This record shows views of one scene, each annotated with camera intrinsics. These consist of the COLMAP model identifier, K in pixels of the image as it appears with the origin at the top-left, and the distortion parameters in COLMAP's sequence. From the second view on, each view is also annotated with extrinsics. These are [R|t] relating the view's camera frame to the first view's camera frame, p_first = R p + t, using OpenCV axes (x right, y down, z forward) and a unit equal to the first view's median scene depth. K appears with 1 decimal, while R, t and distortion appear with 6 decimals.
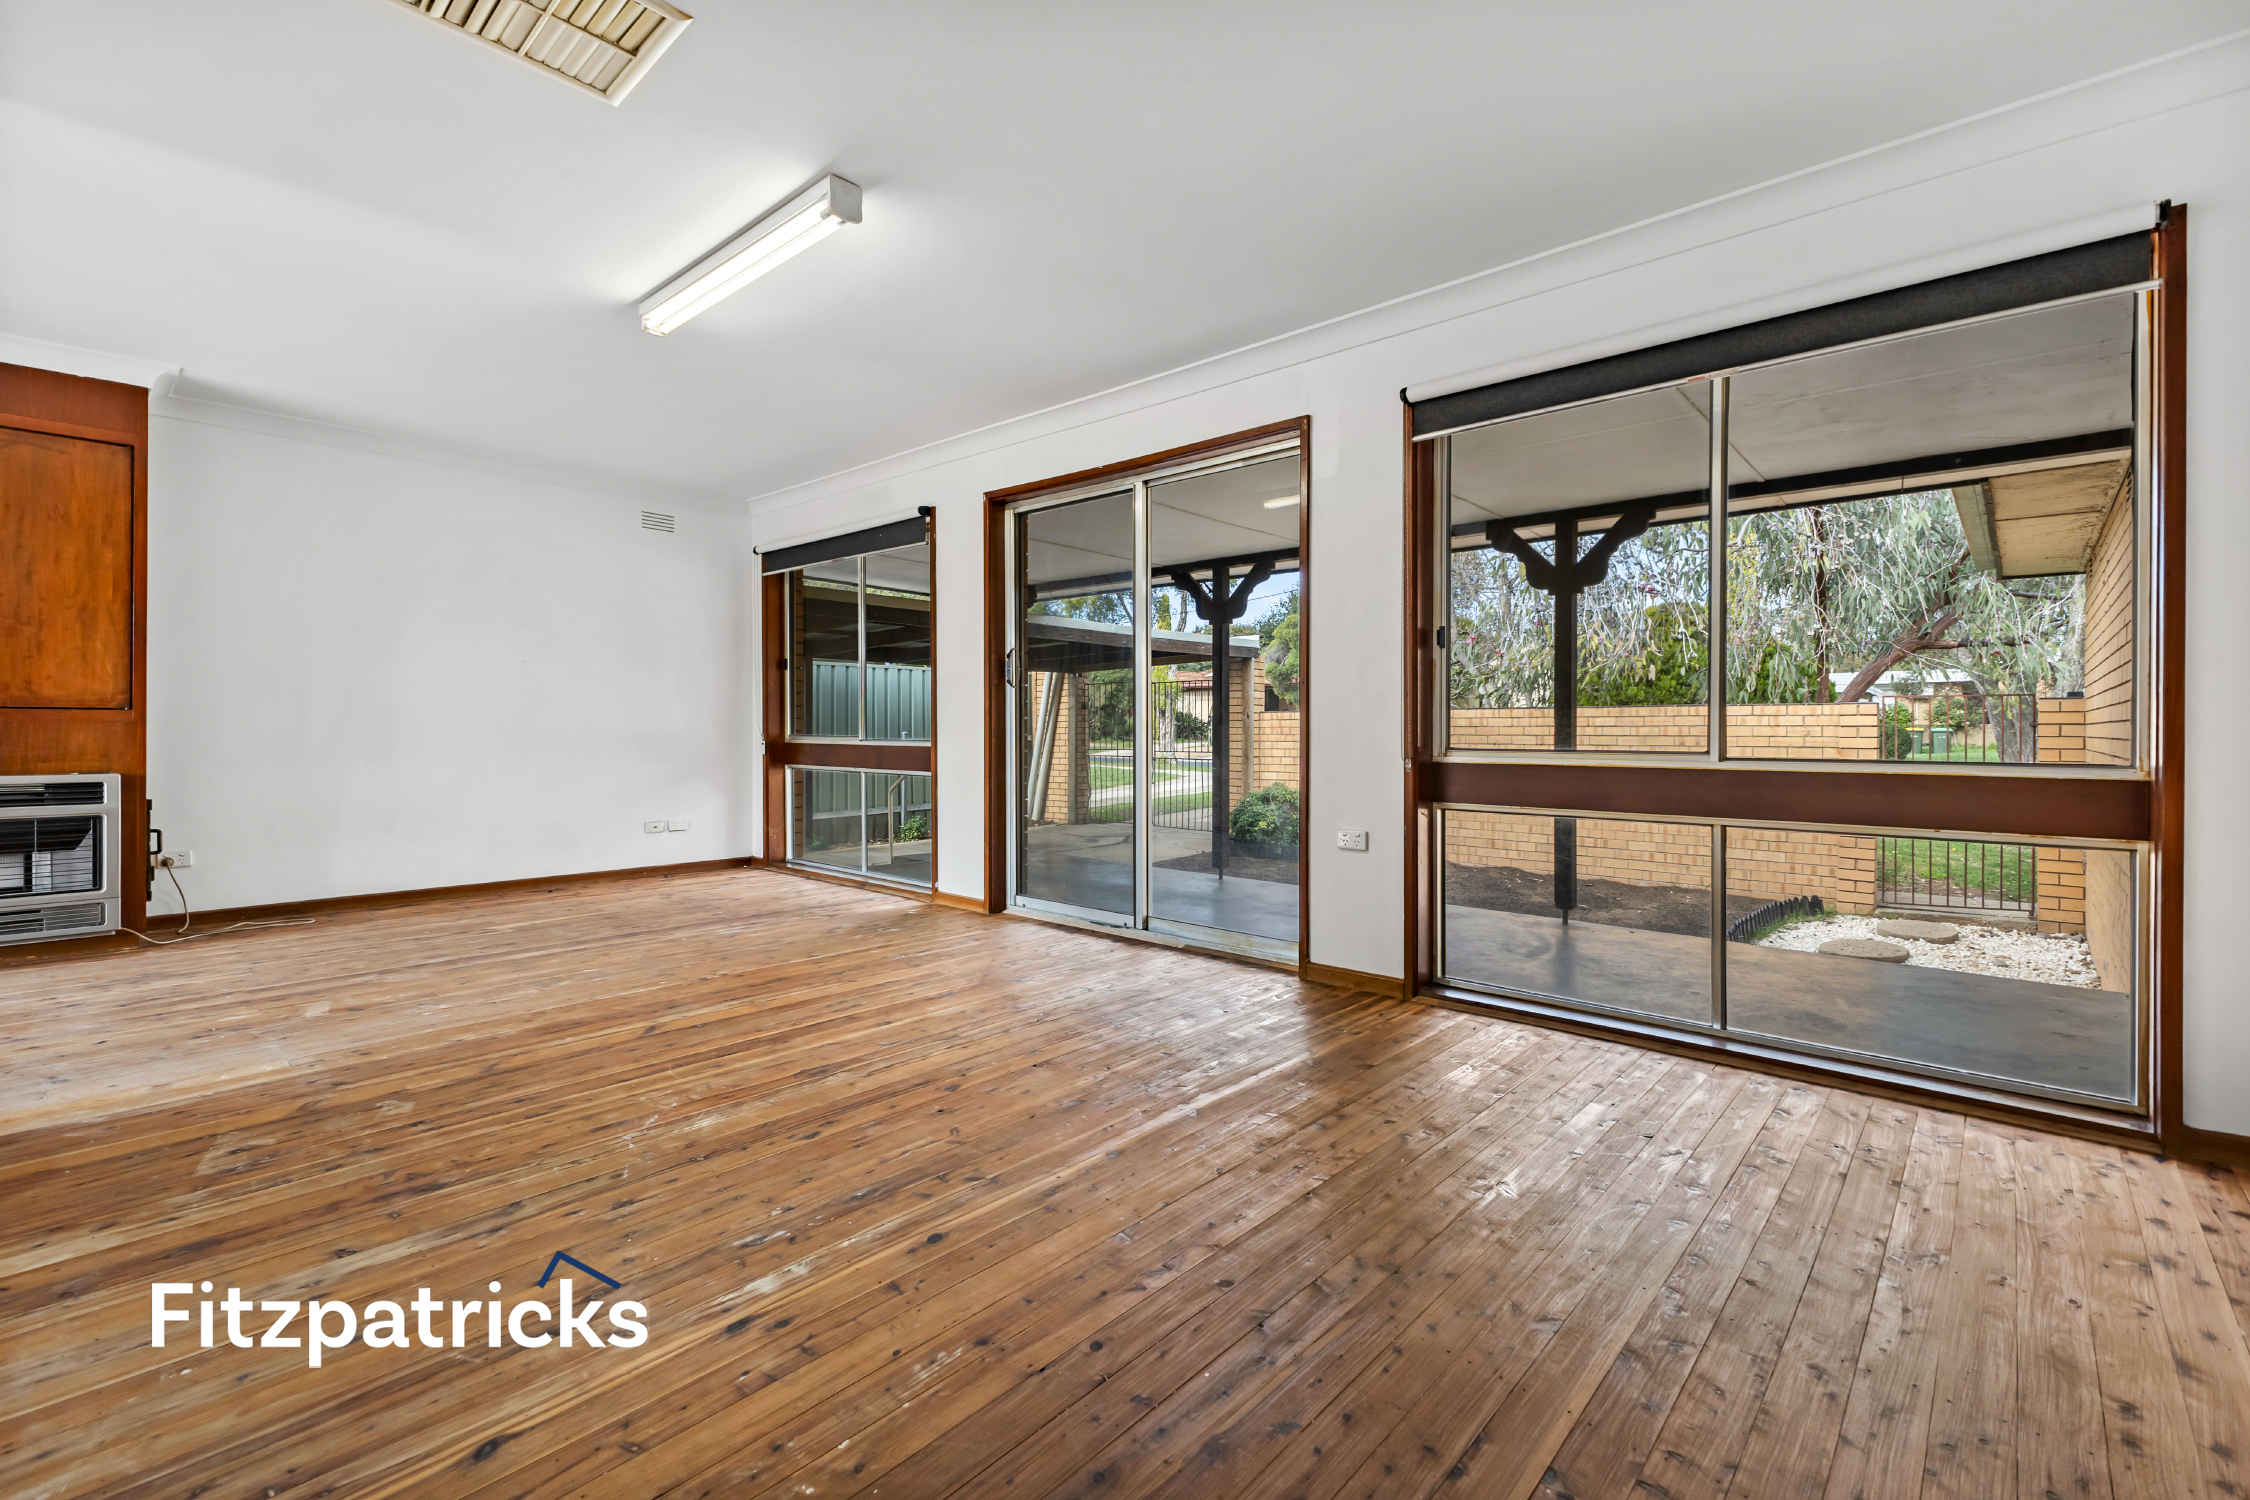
lens RADIAL K [[972.7, 0, 1130.5], [0, 972.7, 738.8], [0, 0, 1]] dist [0.003261, -0.002470]
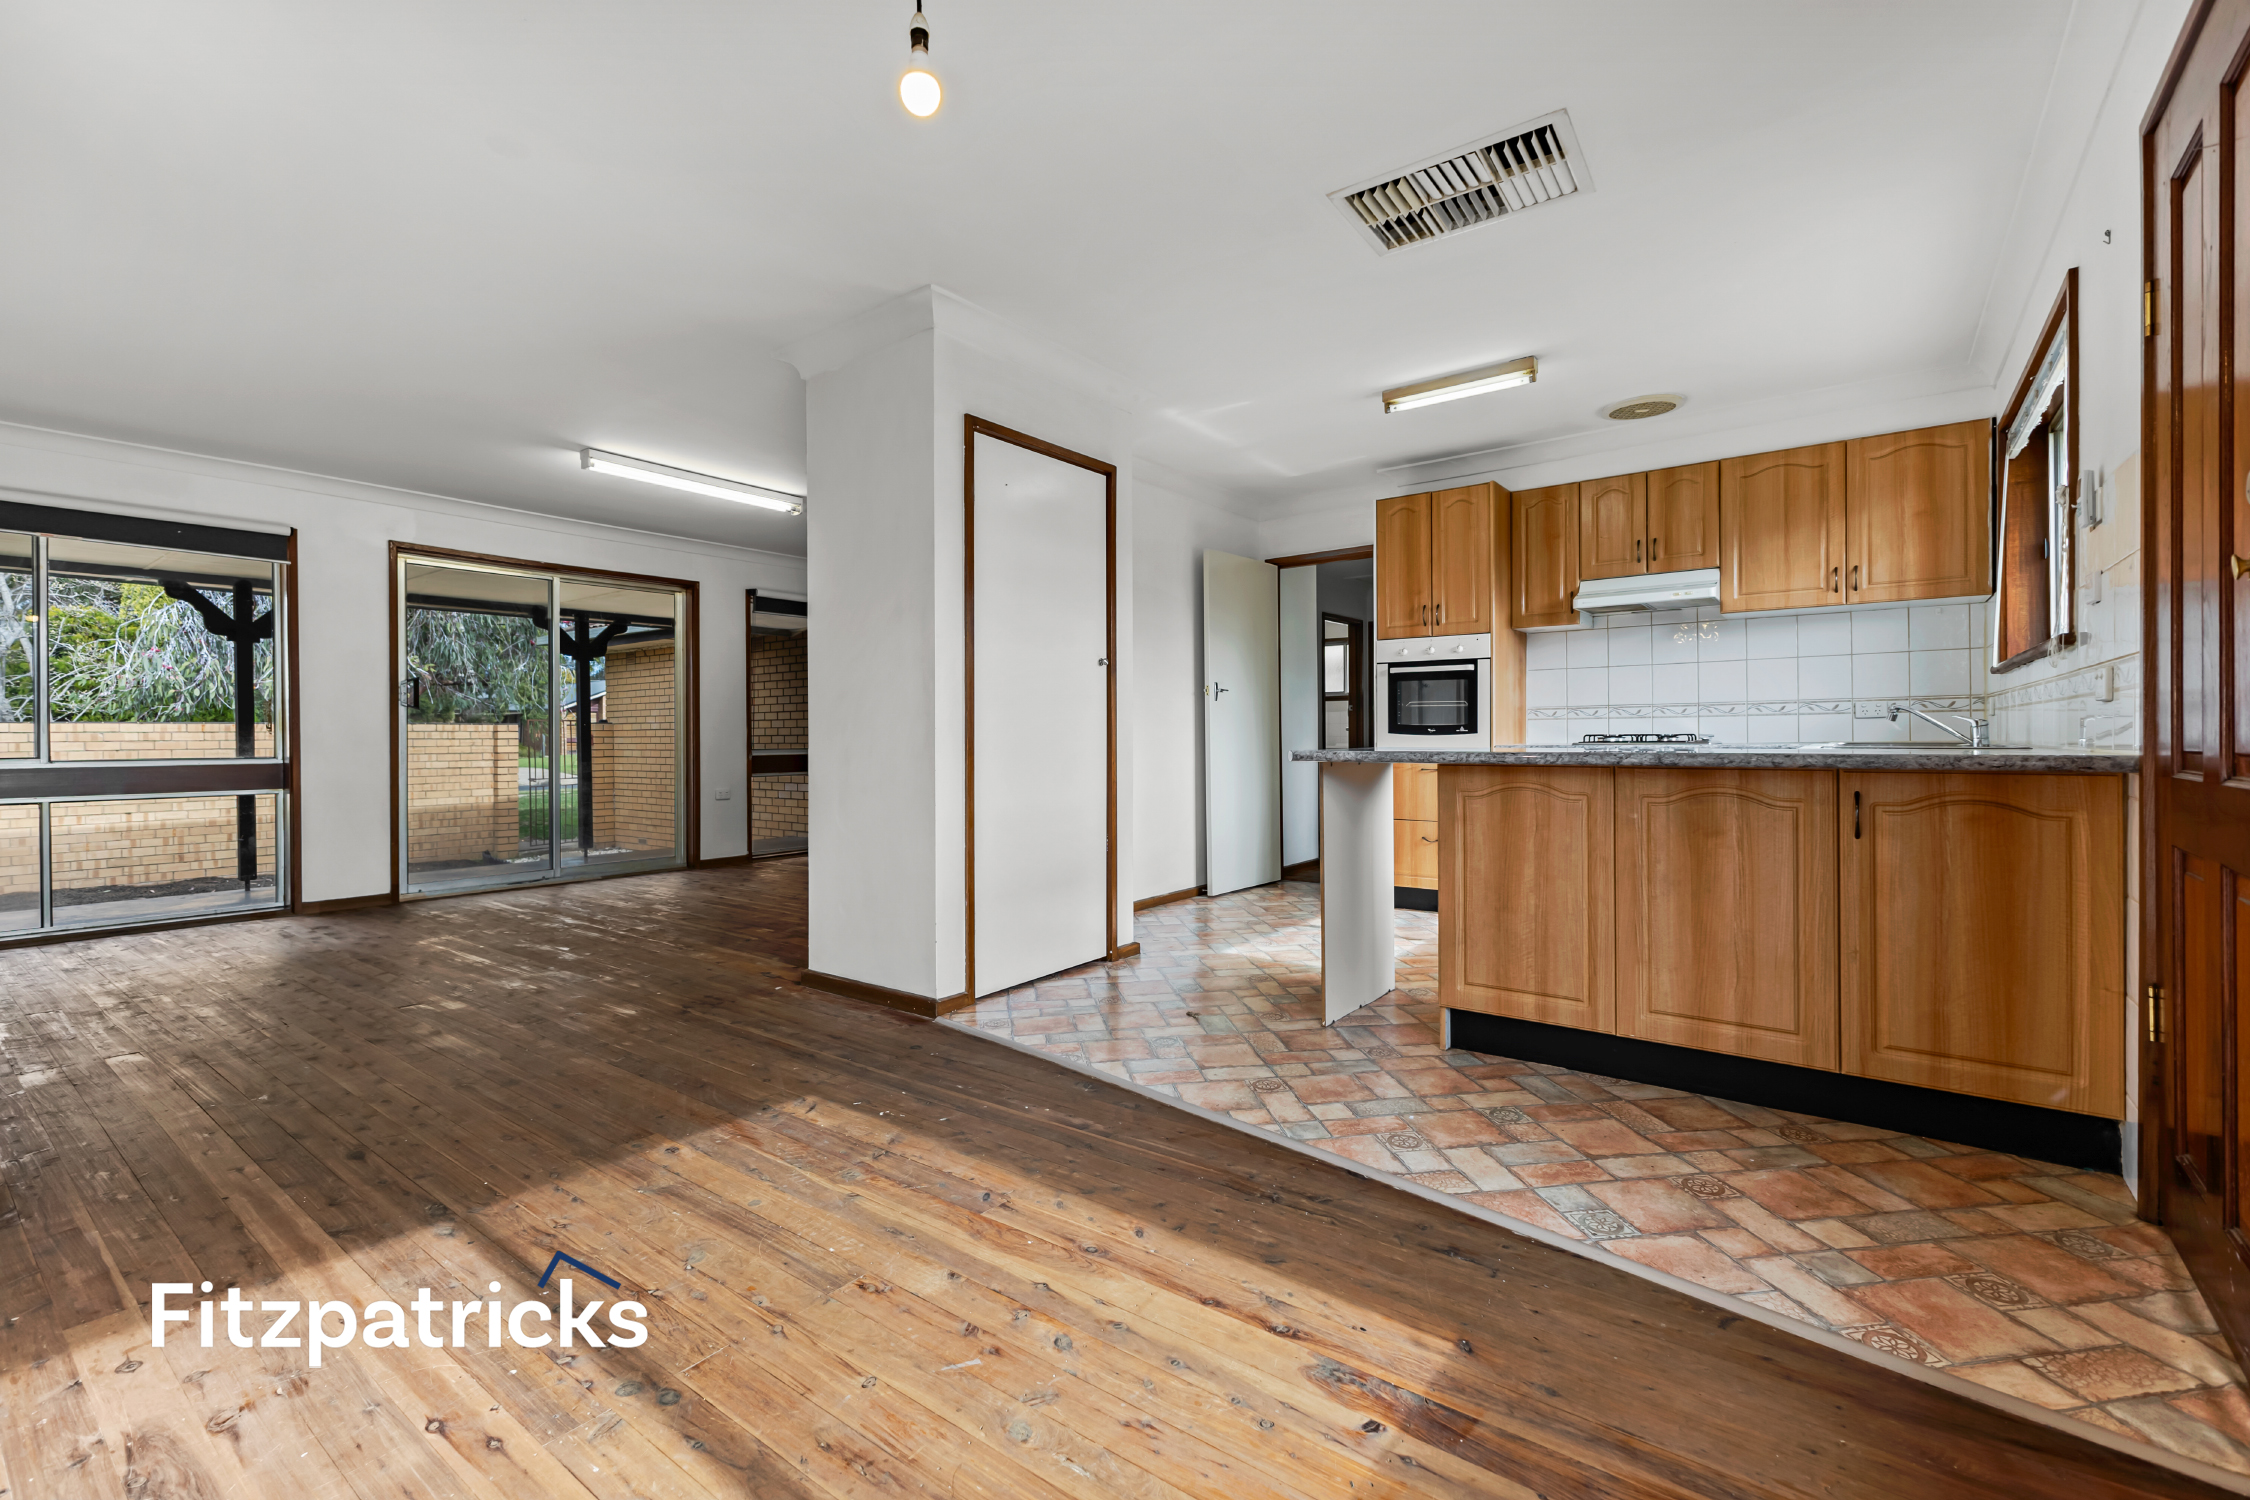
lens RADIAL K [[972.7, 0, 1072.1], [0, 972.7, 749.3], [0, 0, 1]] dist [0.003261, -0.002470]
pose [[-0.050327, -0.016749, 0.998592, -0.689629], [0.018075, 0.999680, 0.017678, -0.005377], [-0.998569, 0.018940, -0.050008, 0.131039]]
